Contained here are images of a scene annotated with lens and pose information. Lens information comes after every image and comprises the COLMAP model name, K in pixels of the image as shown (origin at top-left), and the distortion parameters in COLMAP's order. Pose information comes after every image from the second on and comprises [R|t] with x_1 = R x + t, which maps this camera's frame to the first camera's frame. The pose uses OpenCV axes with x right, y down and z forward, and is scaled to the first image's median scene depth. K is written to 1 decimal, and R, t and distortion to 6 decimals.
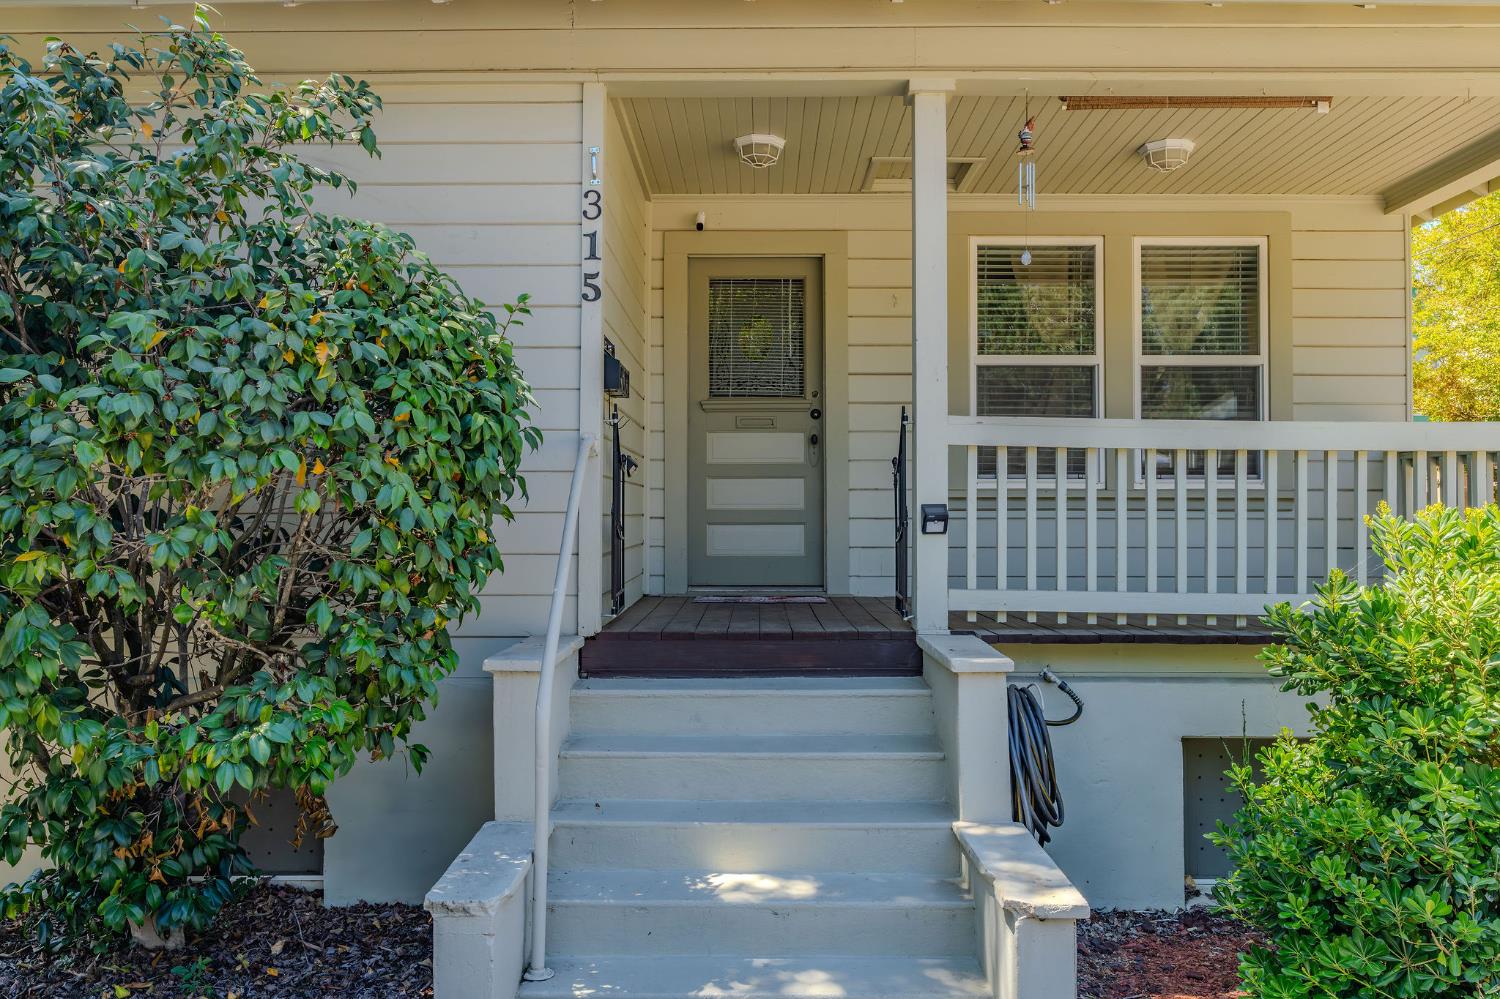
lens RADIAL K [[1175.4, 0, 753.7], [0, 1175.4, 501.8], [0, 0, 1]] dist [0.000602, -0.001538]
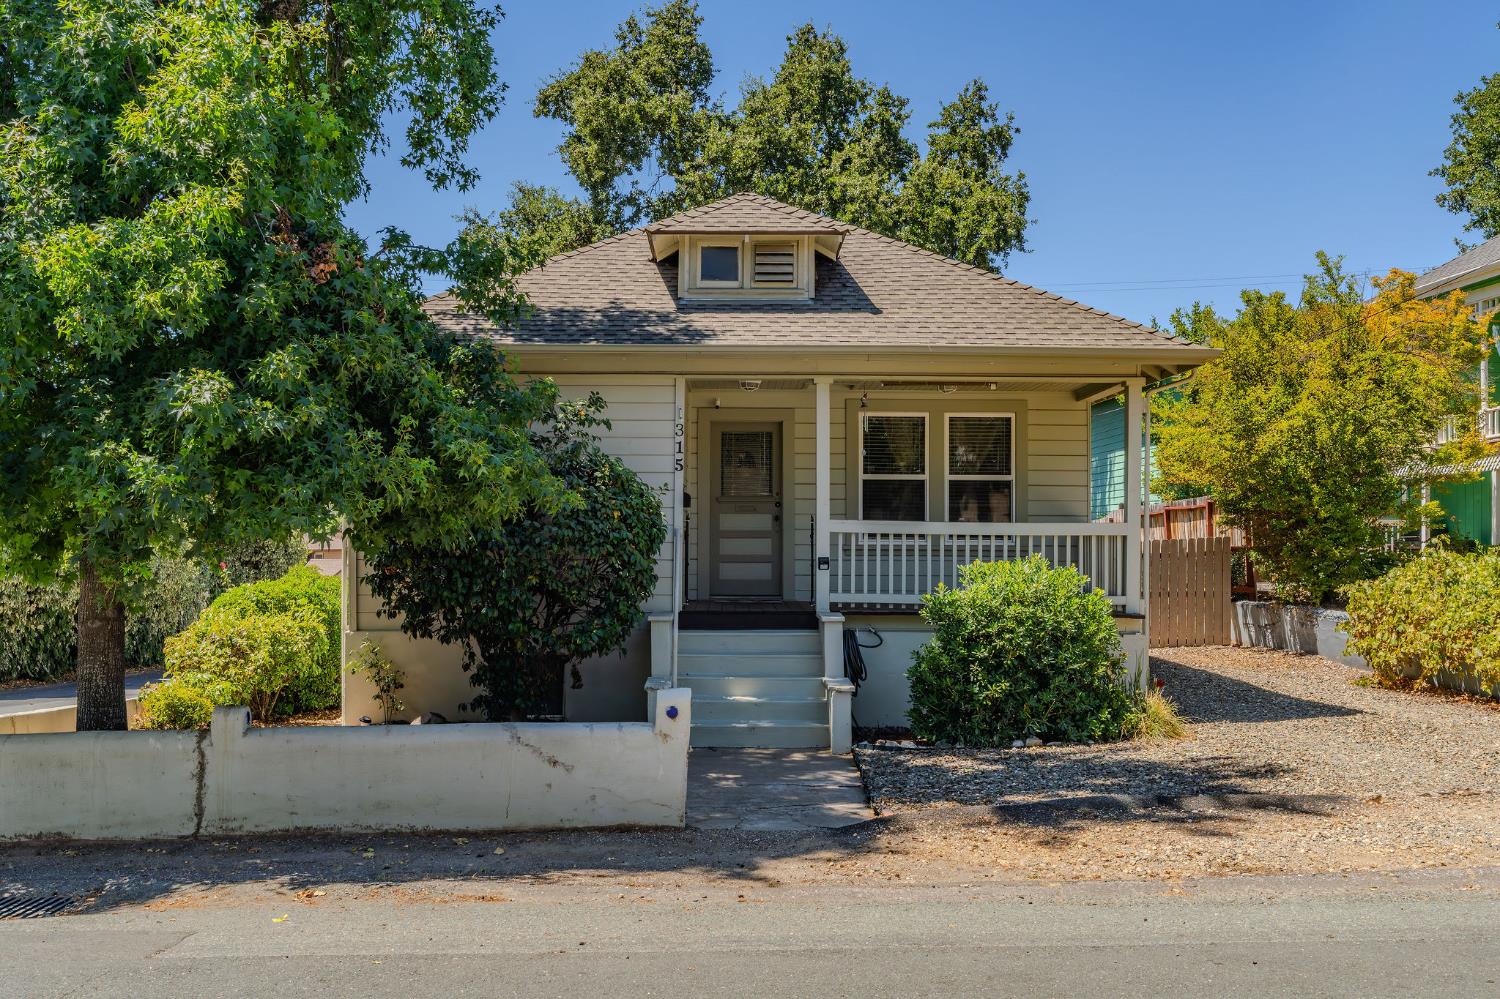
lens RADIAL K [[1505.8, 0, 749.4], [0, 1505.8, 502.1], [0, 0, 1]] dist [-0.003776, -0.000838]
pose [[0.999881, 0.003991, 0.014932, -0.040608], [-0.003835, 0.999938, -0.010447, -0.075458], [-0.014973, 0.010389, 0.999834, -2.005184]]
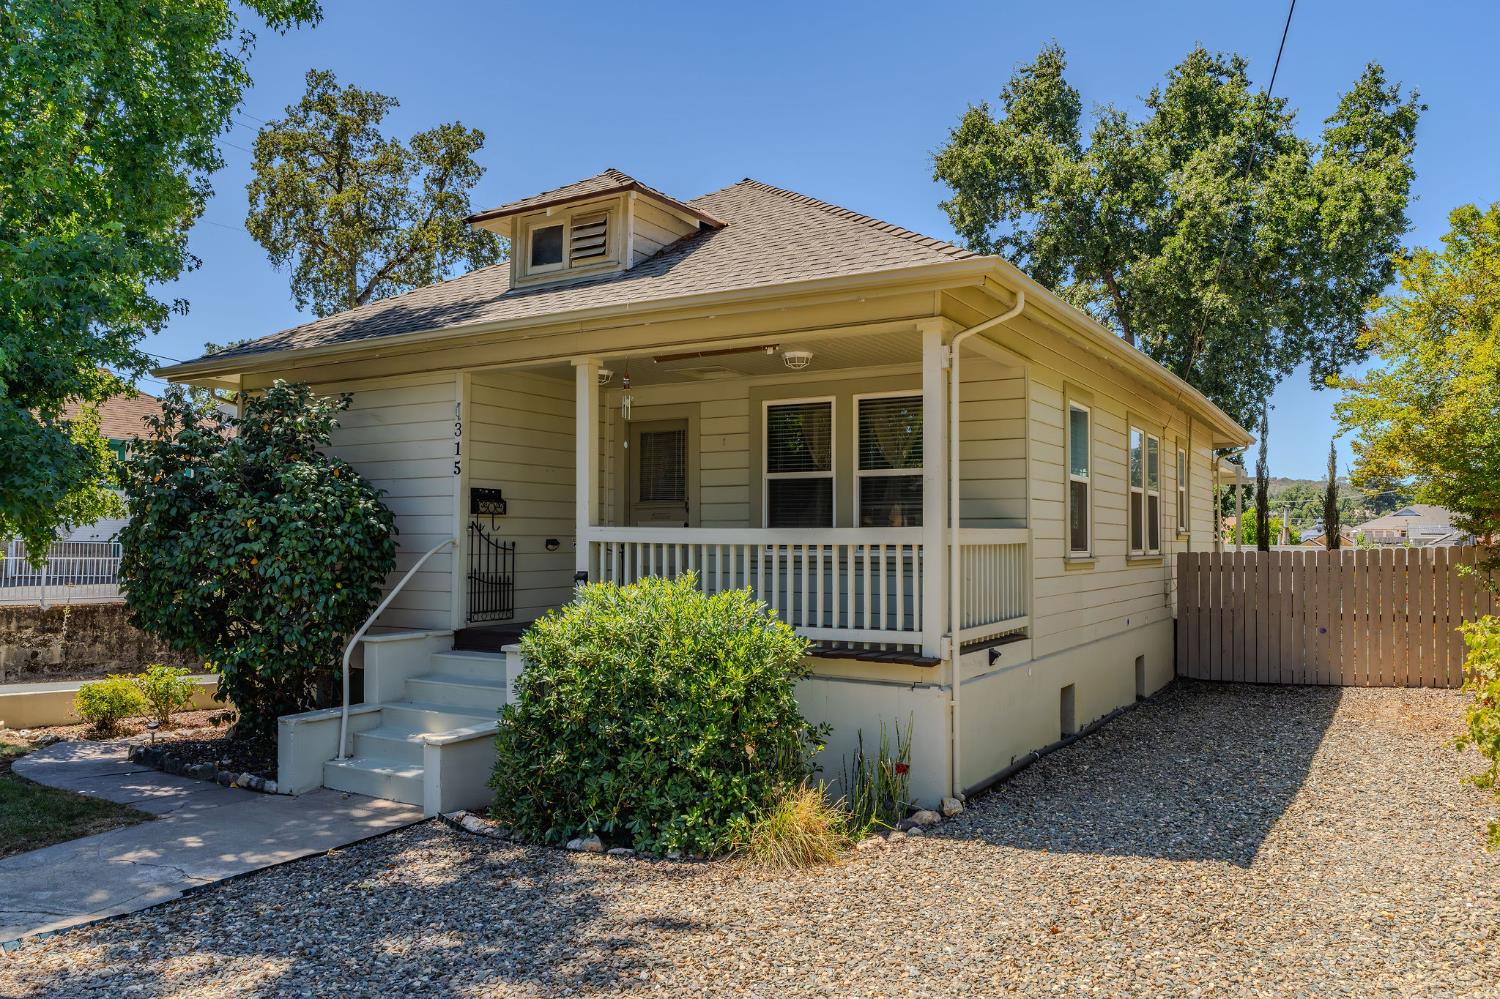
lens RADIAL K [[1106.0, 0, 763.4], [0, 1106.0, 488.1], [0, 0, 1]] dist [0.005417, -0.003030]
pose [[0.861650, -0.023442, -0.506961, 1.350801], [0.005088, 0.999281, -0.037559, -0.065659], [0.507477, 0.029783, 0.861151, -0.451898]]
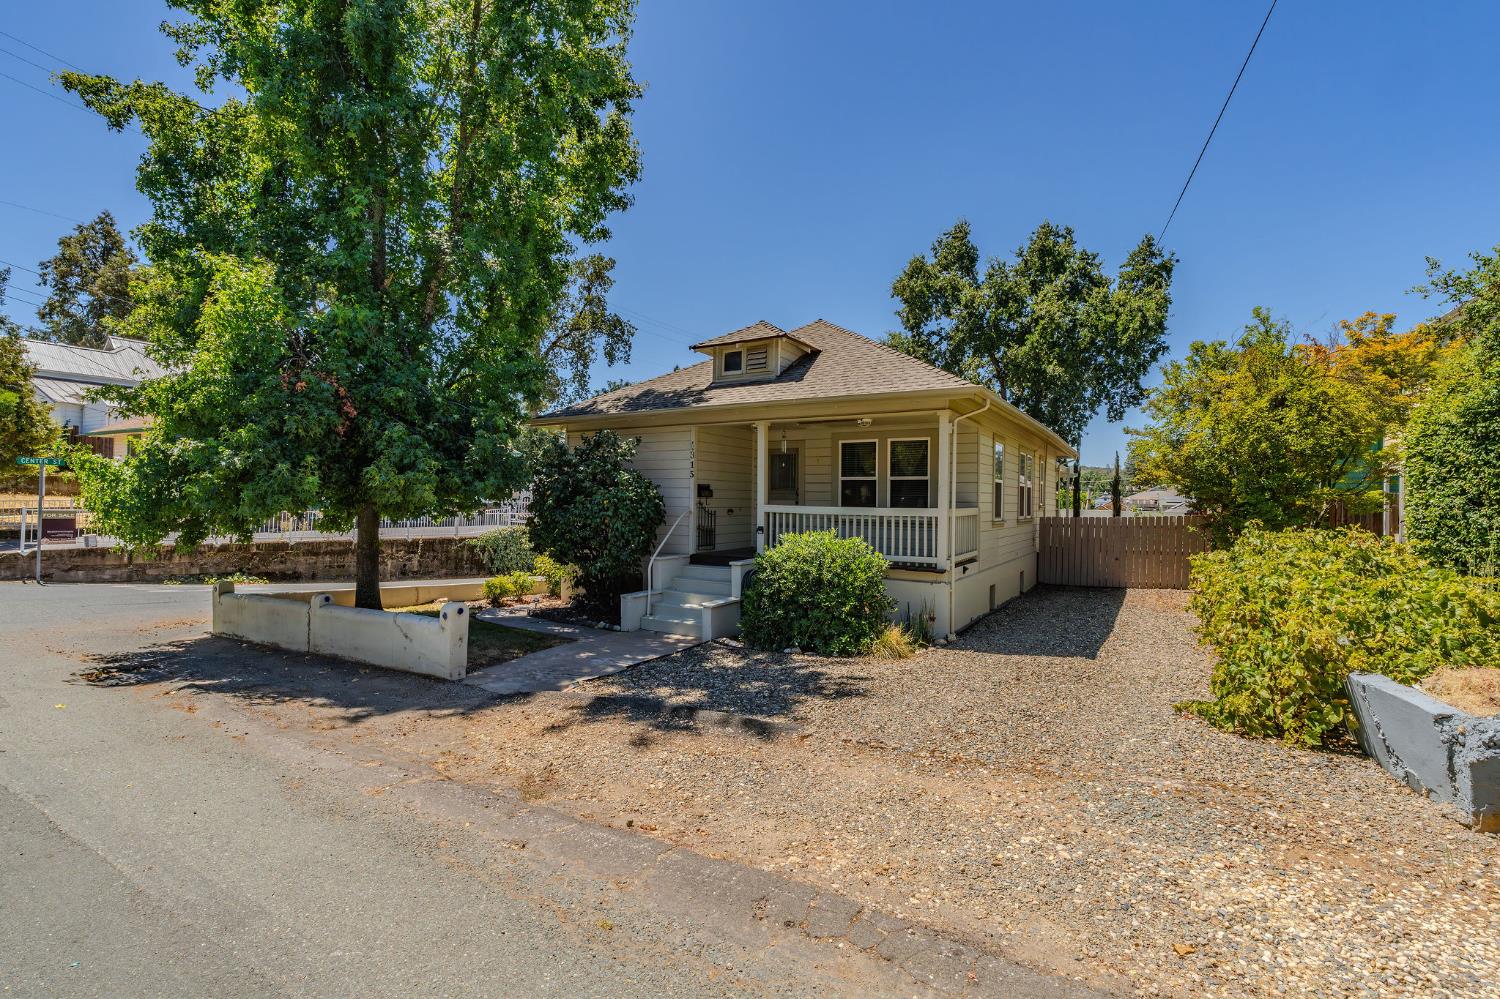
lens RADIAL K [[686.0, 0, 753.5], [0, 686.0, 494.7], [0, 0, 1]] dist [-0.003672, 0.000180]
pose [[0.858247, 0.003382, -0.513226, 1.333582], [-0.003784, 0.999993, 0.000261, -0.107043], [0.513223, 0.001718, 0.858254, -1.036733]]
